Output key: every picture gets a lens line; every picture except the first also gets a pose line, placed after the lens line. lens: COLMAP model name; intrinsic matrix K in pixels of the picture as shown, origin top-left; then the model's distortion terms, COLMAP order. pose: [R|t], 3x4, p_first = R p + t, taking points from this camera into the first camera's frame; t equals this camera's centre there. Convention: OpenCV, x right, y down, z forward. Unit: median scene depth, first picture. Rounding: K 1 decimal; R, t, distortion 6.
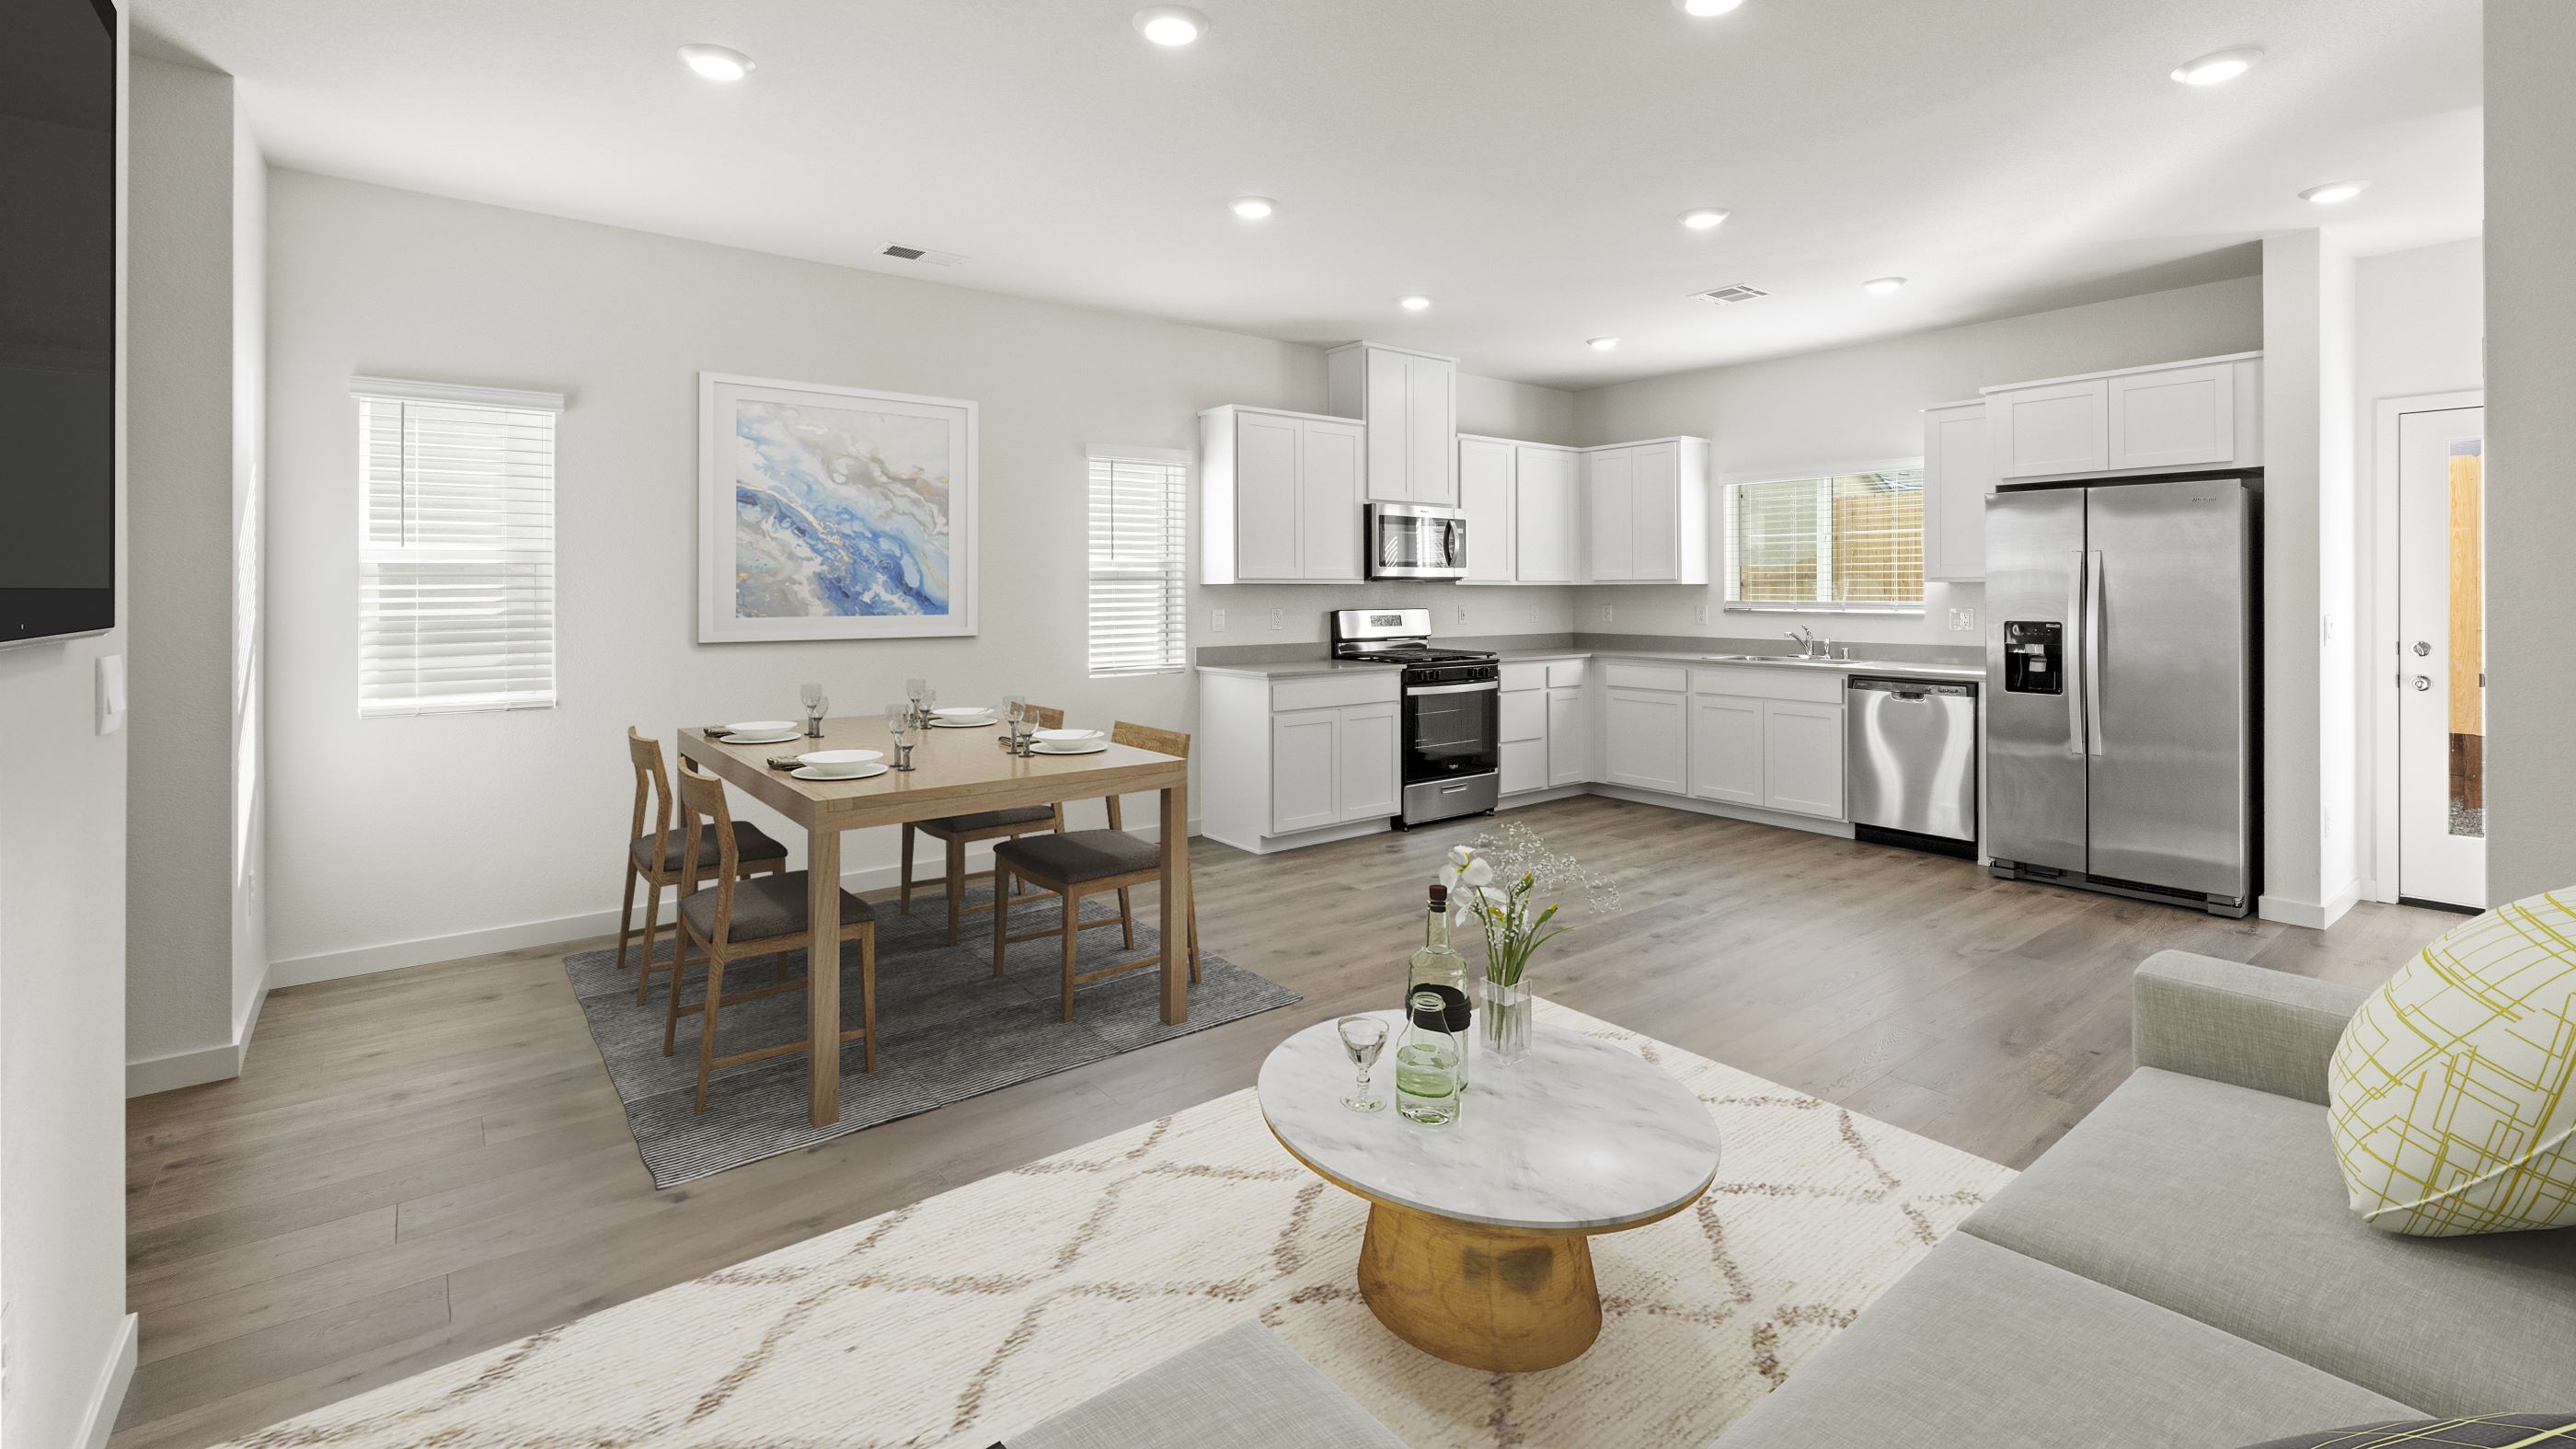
lens RADIAL K [[1101.9, 0, 1281.5], [0, 1101.9, 586.3], [0, 0, 1]] dist [0.000636, 0.000030]
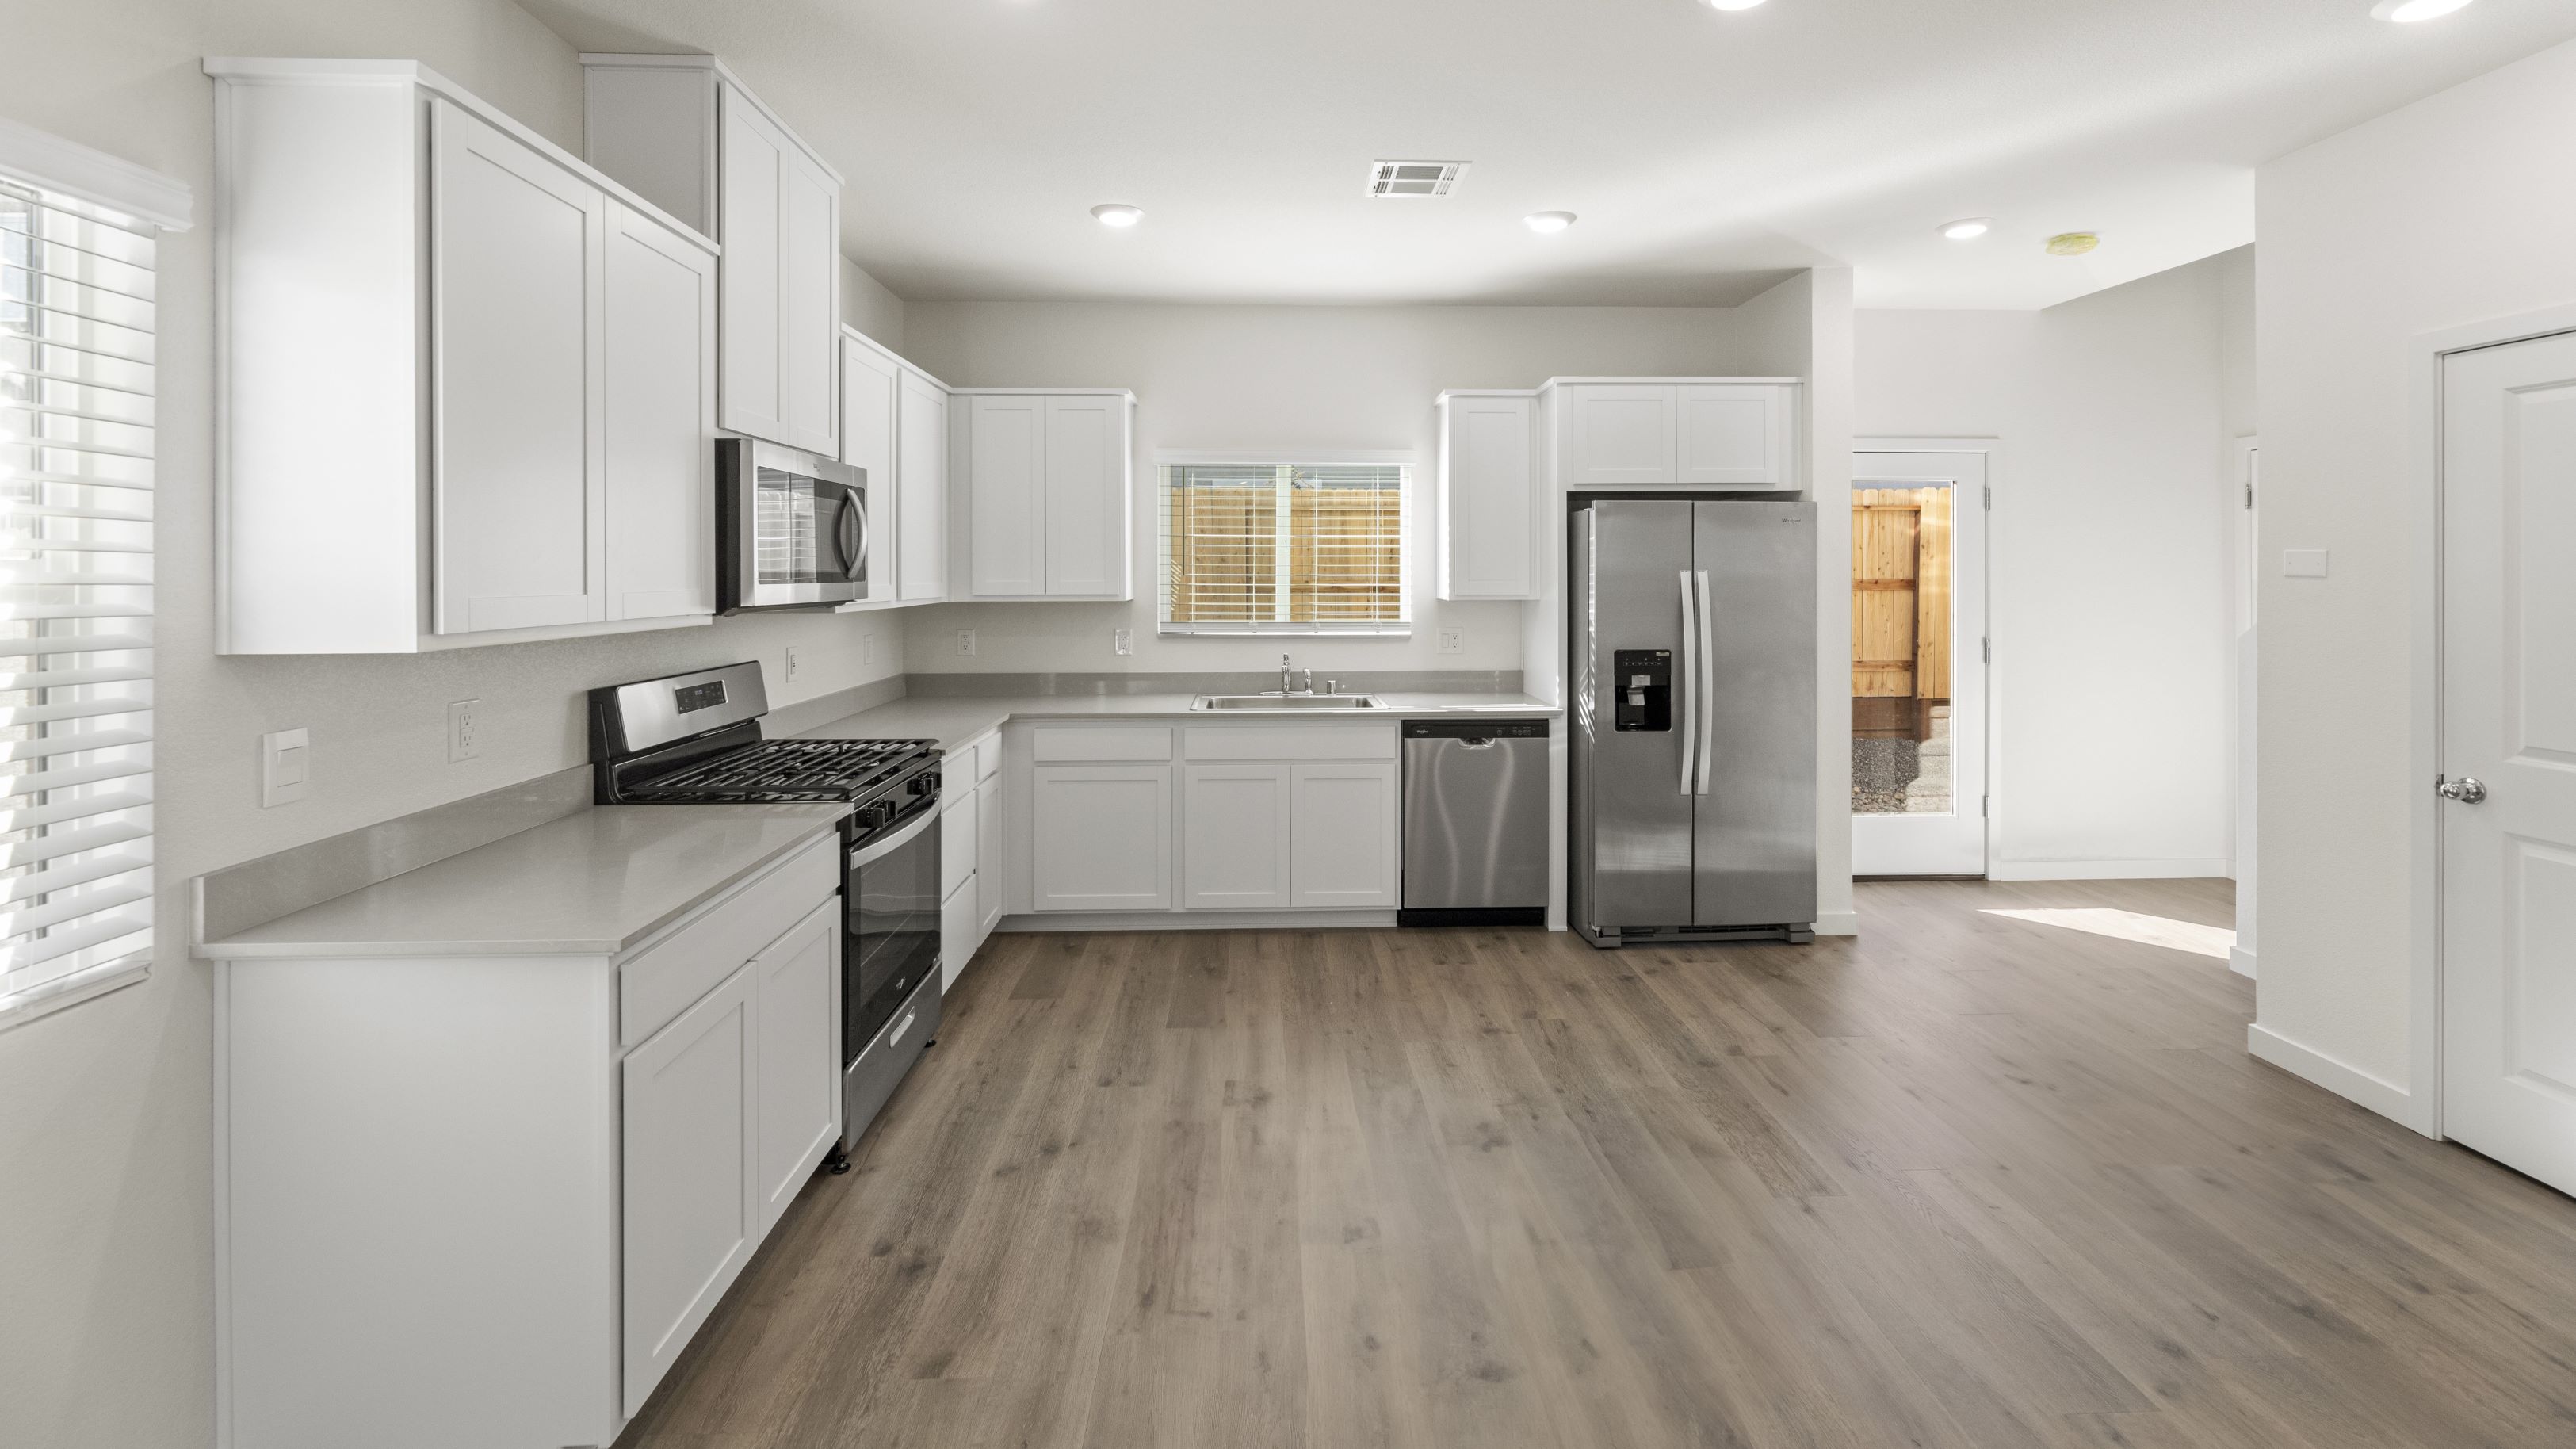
lens RADIAL K [[1047.8, 0, 1292.4], [0, 1047.8, 579.4], [0, 0, 1]] dist [0.000162, -0.000107]
pose [[0.588512, -0.005201, 0.808472, -0.126624], [-0.002864, 0.999960, 0.008517, -0.024737], [-0.808483, -0.007327, 0.588473, 0.595913]]
